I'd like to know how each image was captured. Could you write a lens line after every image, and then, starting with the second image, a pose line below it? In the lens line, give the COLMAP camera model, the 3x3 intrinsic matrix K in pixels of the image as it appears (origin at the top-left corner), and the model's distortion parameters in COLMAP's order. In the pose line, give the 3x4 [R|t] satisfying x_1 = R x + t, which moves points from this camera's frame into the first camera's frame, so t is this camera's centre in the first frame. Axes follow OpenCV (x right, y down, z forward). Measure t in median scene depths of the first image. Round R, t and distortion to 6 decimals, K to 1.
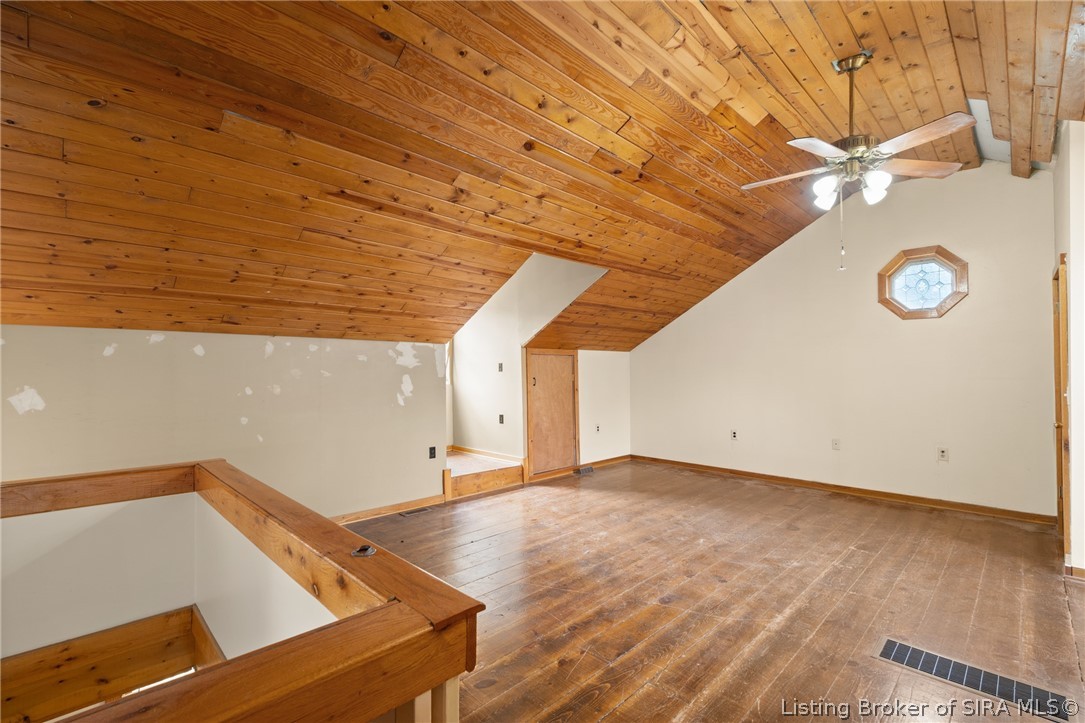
lens RADIAL K [[483.0, 0, 542.5], [0, 483.0, 361.5], [0, 0, 1]] dist [-0.001375, -0.001281]
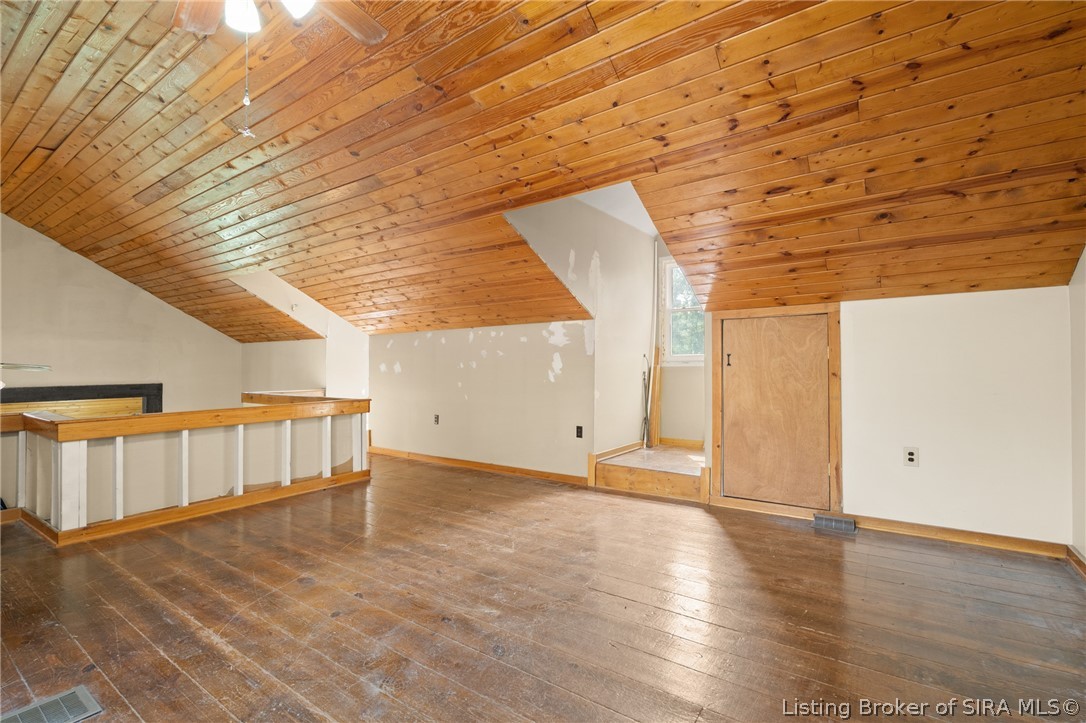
lens RADIAL K [[498.0, 0, 543.0], [0, 498.0, 361.5], [0, 0, 1]] dist [-0.002944, 0.000297]
pose [[0.168283, -0.005657, -0.985722, 1.073200], [0.030070, 0.999548, -0.000602, 0.062556], [0.985280, -0.029539, 0.168377, 1.075770]]
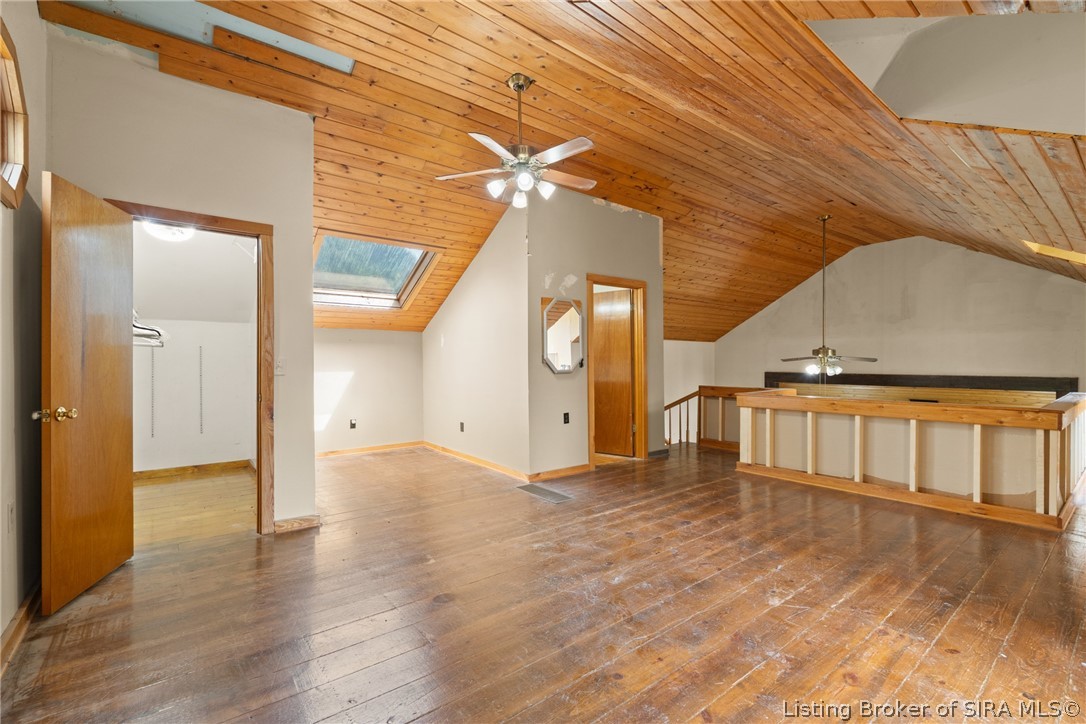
lens RADIAL K [[483.4, 0, 543.0], [0, 483.4, 362.0], [0, 0, 1]] dist [-0.001375, -0.001281]
pose [[-0.993740, 0.003290, 0.111667, 0.397644], [0.001078, 0.999802, -0.019869, 0.080378], [-0.111710, -0.019624, -0.993547, 1.894282]]
